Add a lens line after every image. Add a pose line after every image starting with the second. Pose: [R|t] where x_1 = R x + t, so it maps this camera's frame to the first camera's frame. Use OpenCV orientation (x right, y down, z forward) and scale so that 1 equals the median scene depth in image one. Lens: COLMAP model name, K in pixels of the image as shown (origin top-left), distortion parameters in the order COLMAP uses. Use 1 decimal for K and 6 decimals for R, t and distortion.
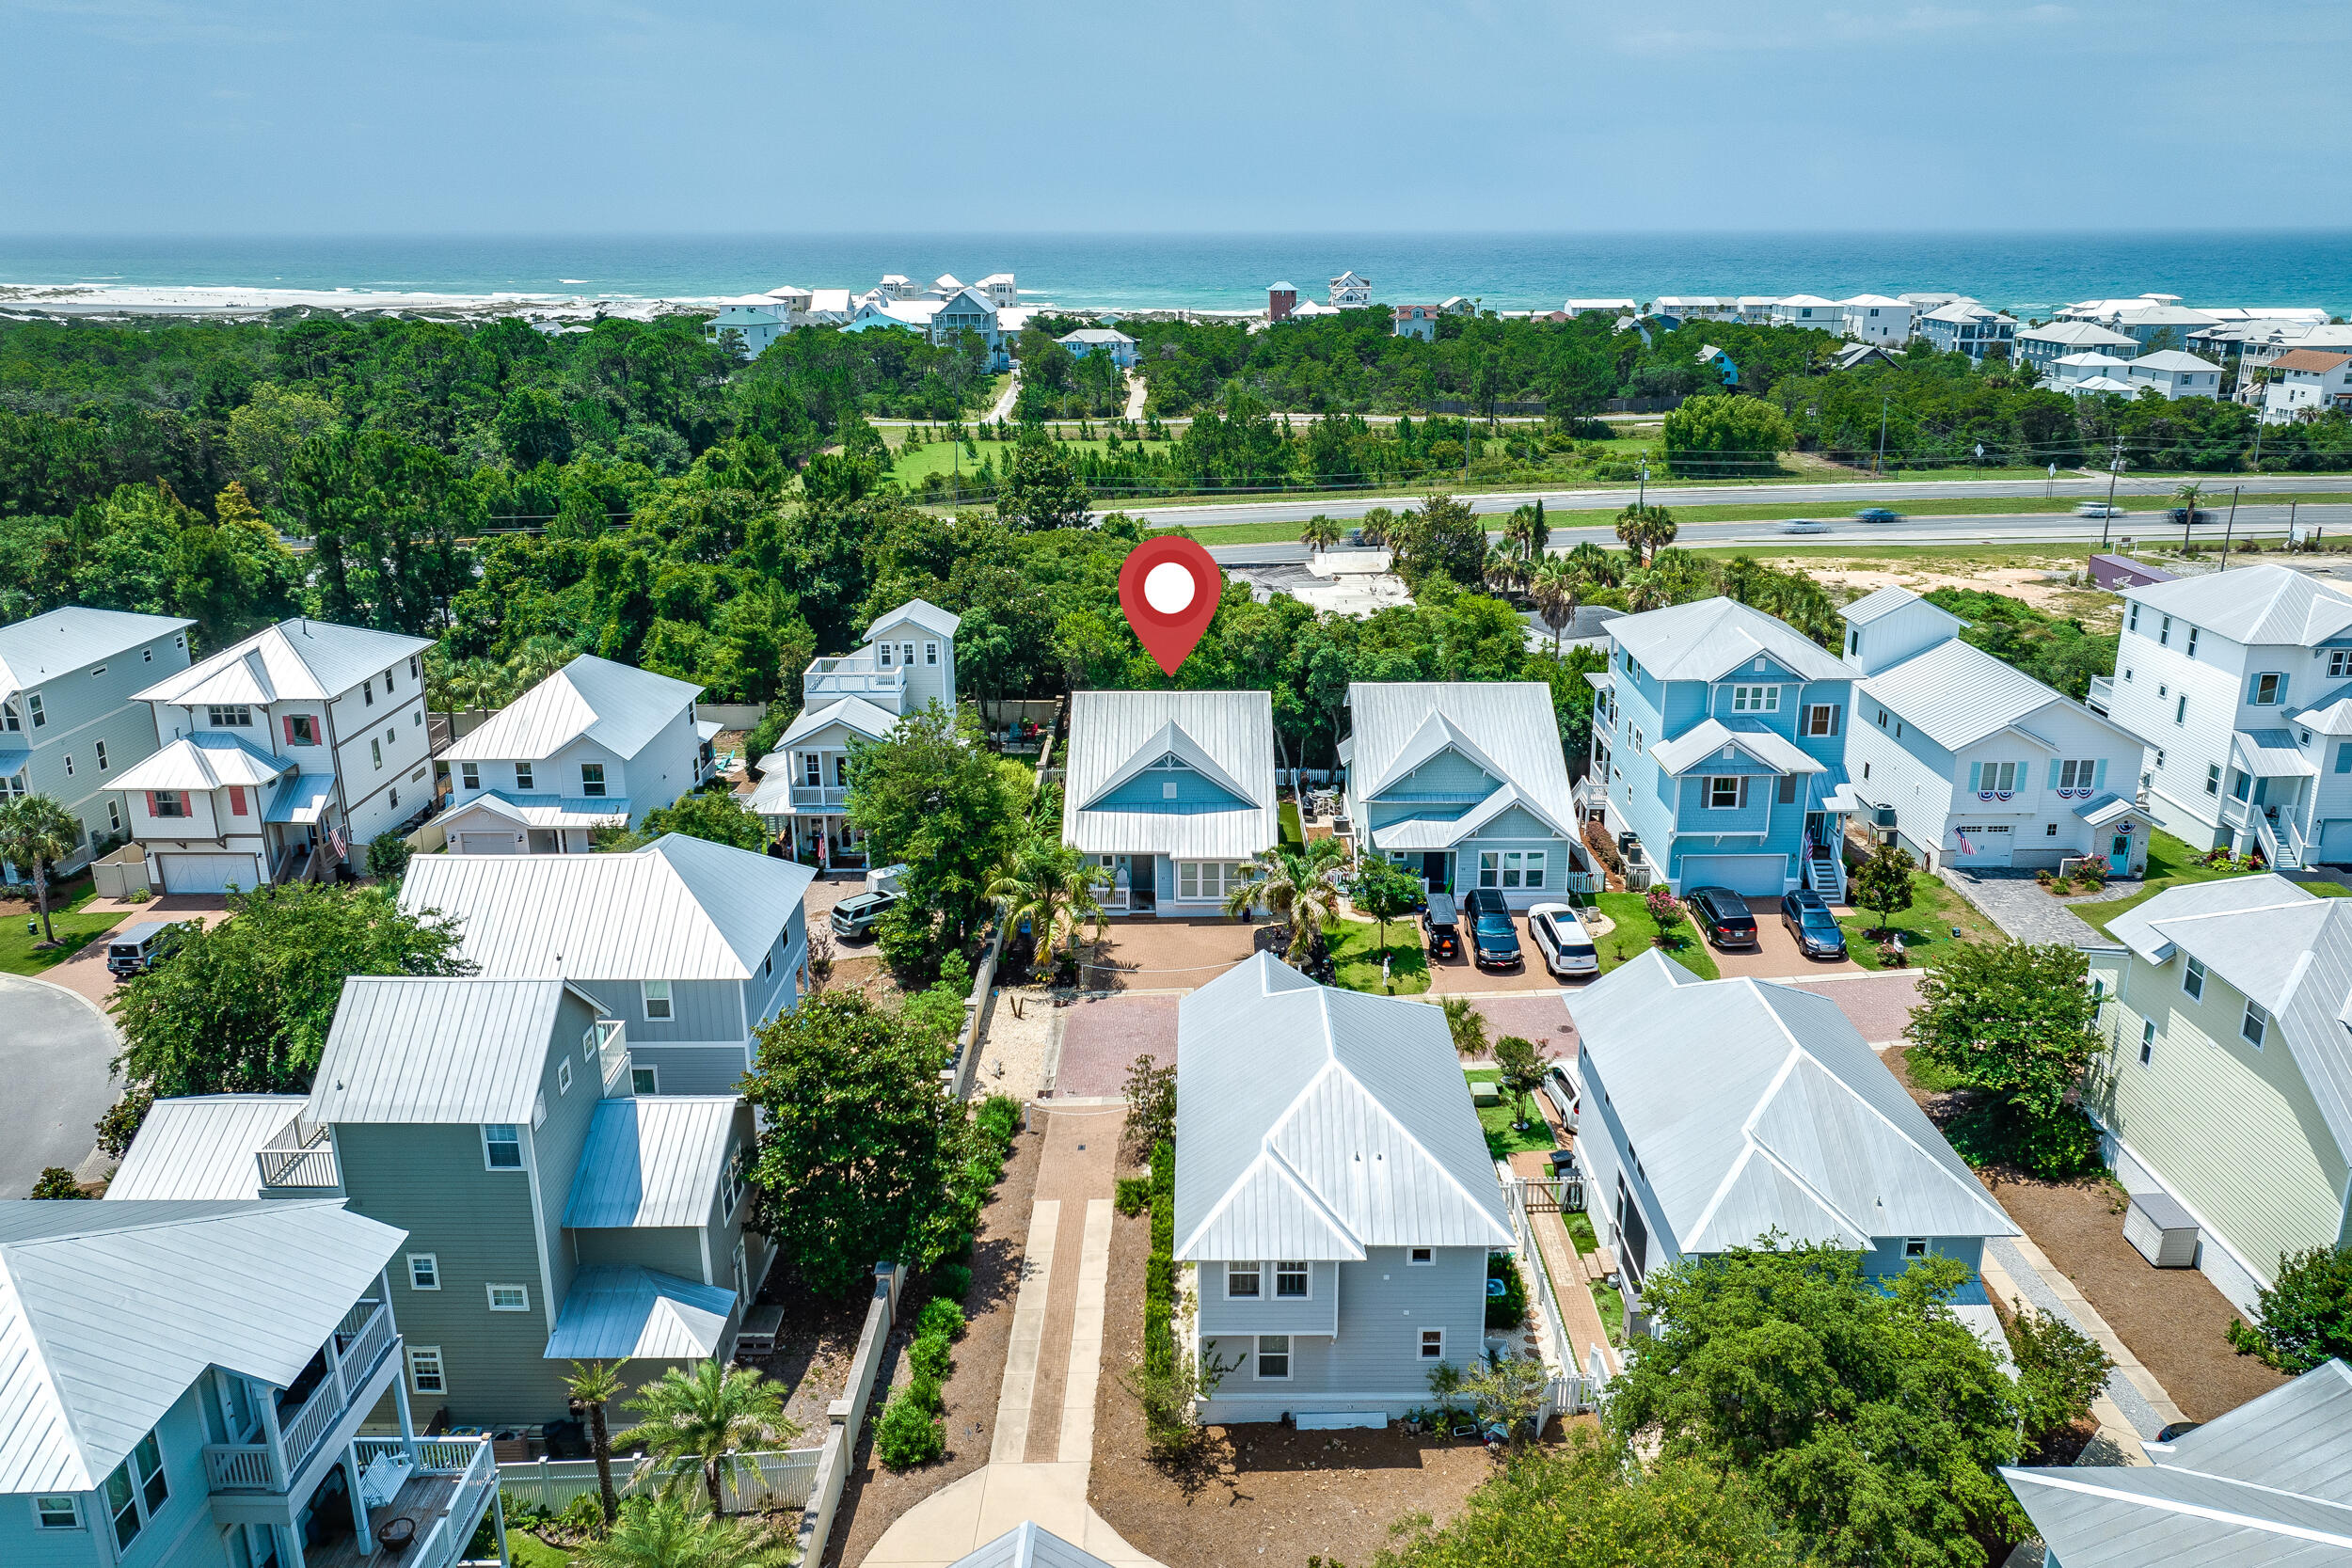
lens RADIAL K [[1660.6, 0, 1185.8], [0, 1660.6, 687.0], [0, 0, 1]] dist [-0.003633, 0.000625]
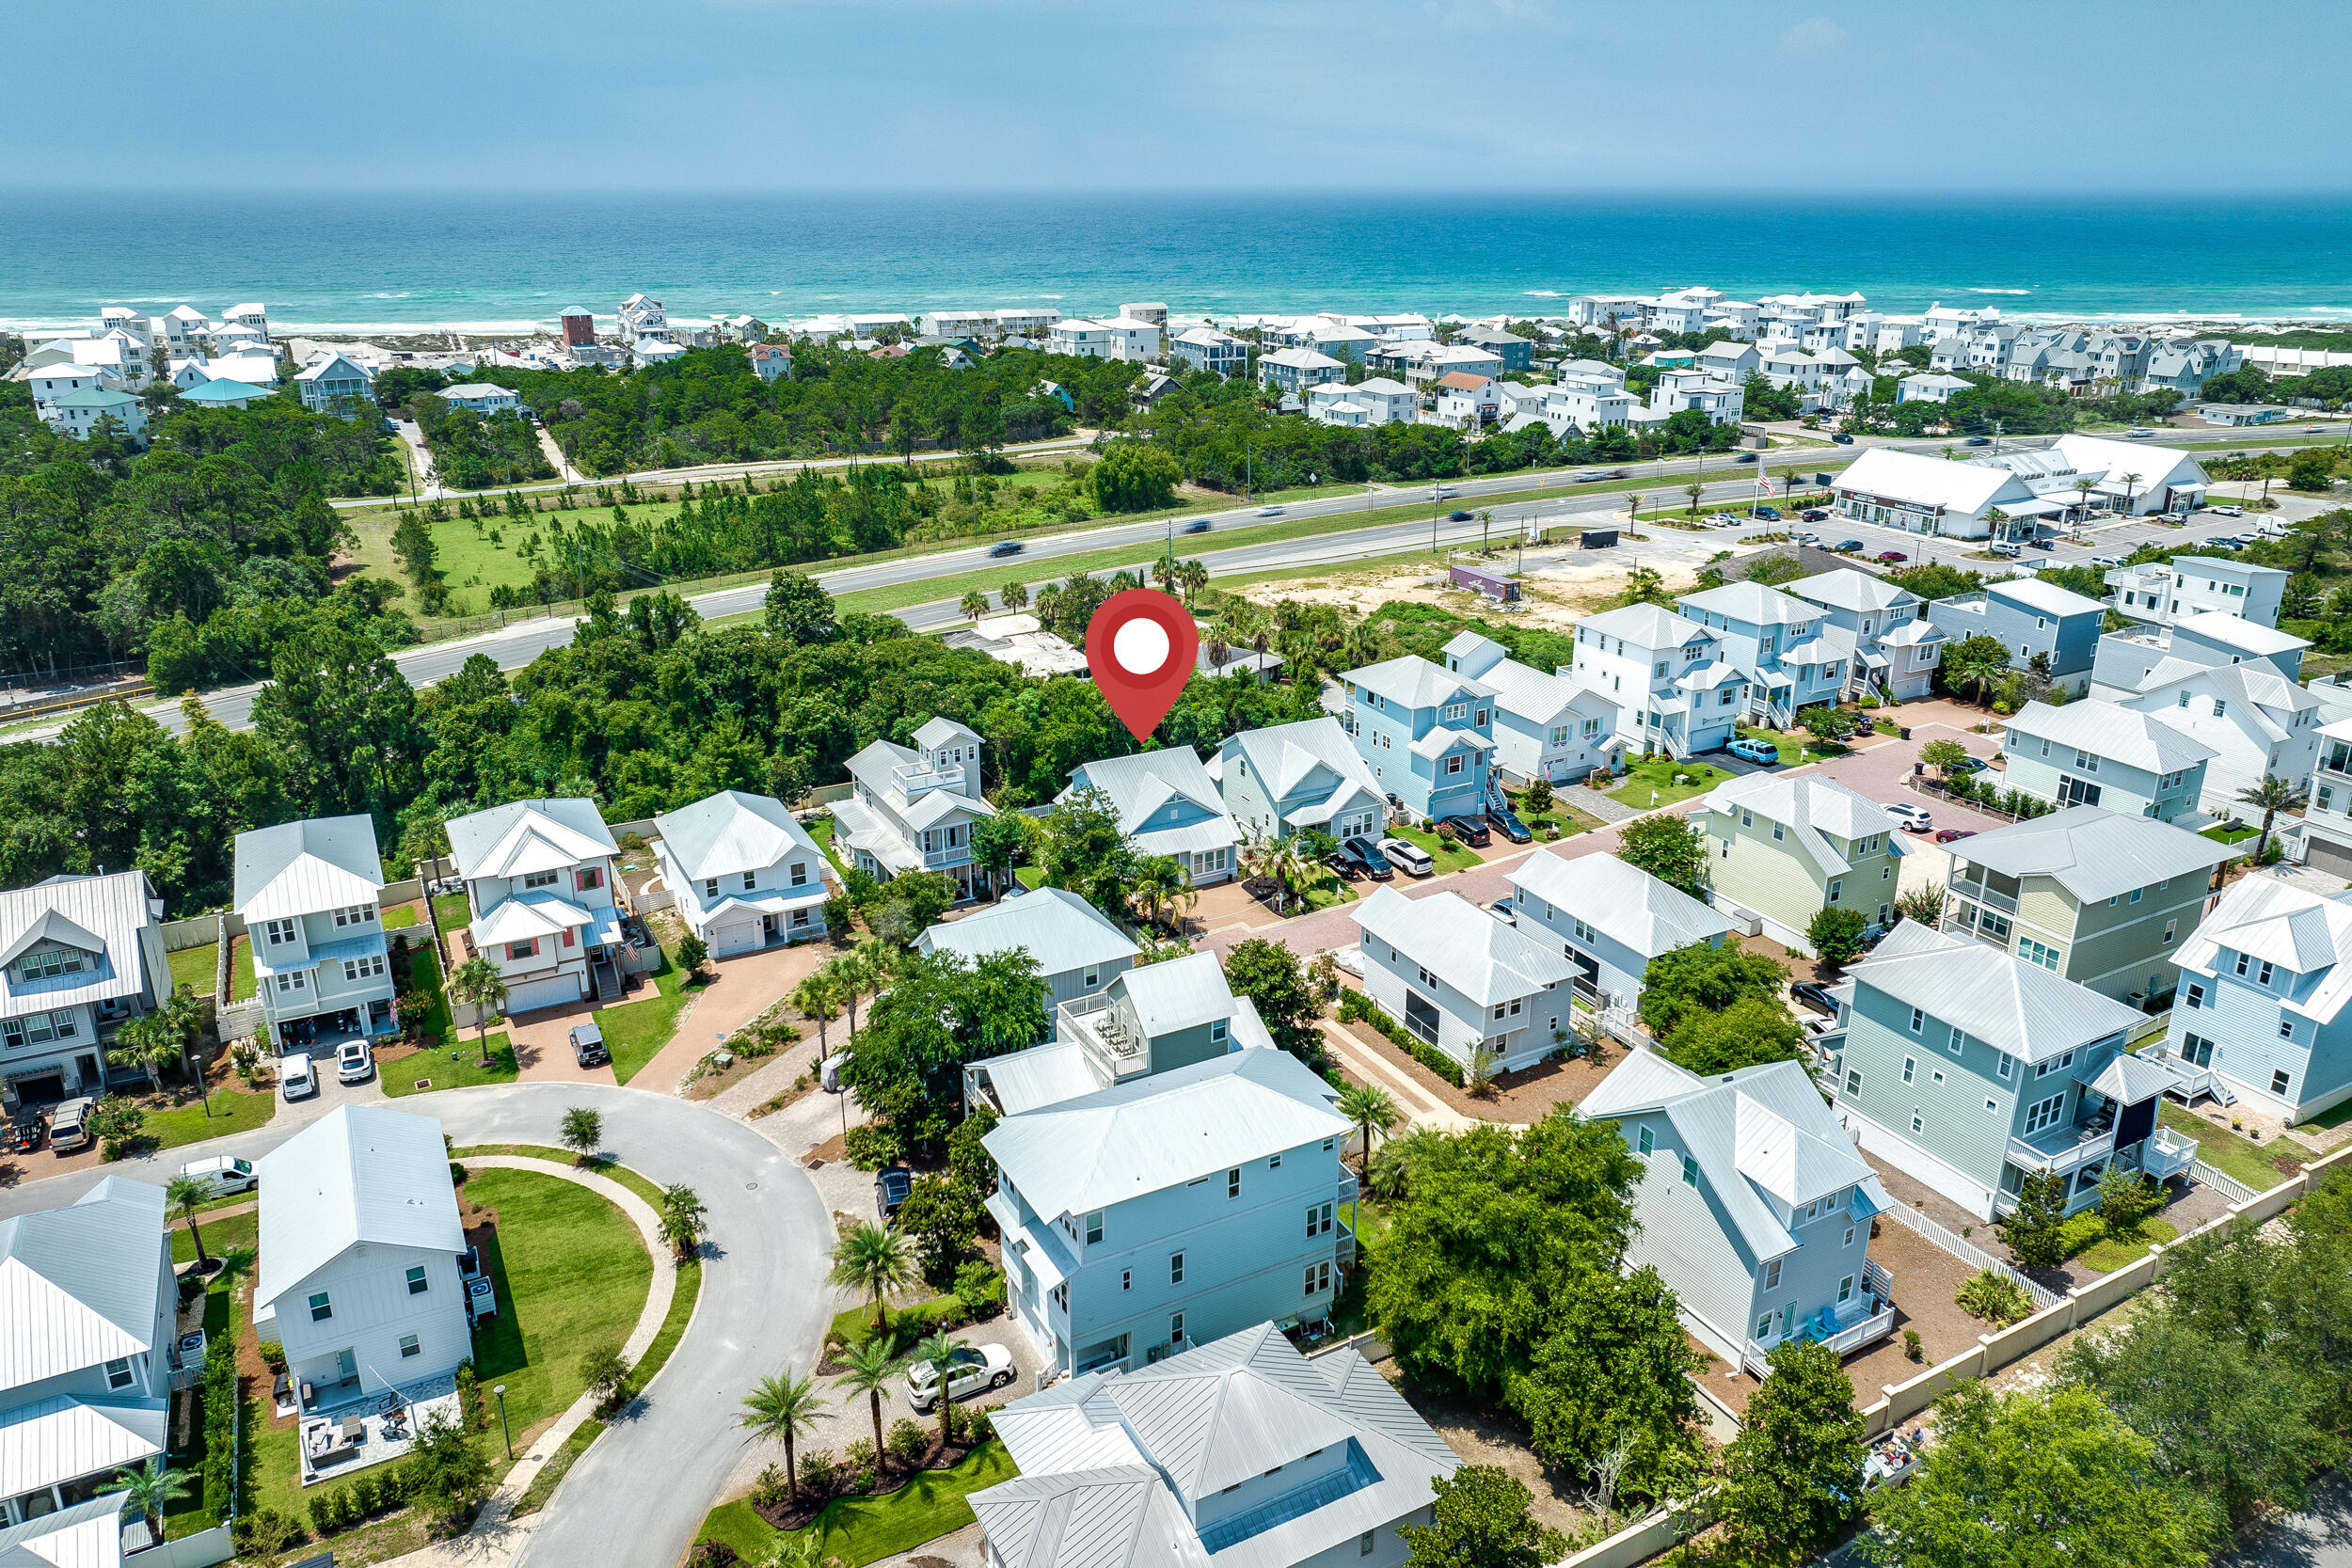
lens RADIAL K [[1633.2, 0, 1178.7], [0, 1633.2, 722.4], [0, 0, 1]] dist [0.024945, -0.002280]
pose [[0.879035, -0.144963, 0.454184, -0.737447], [0.123190, 0.989364, 0.077354, -0.155974], [-0.460567, -0.012046, 0.887543, -0.463992]]
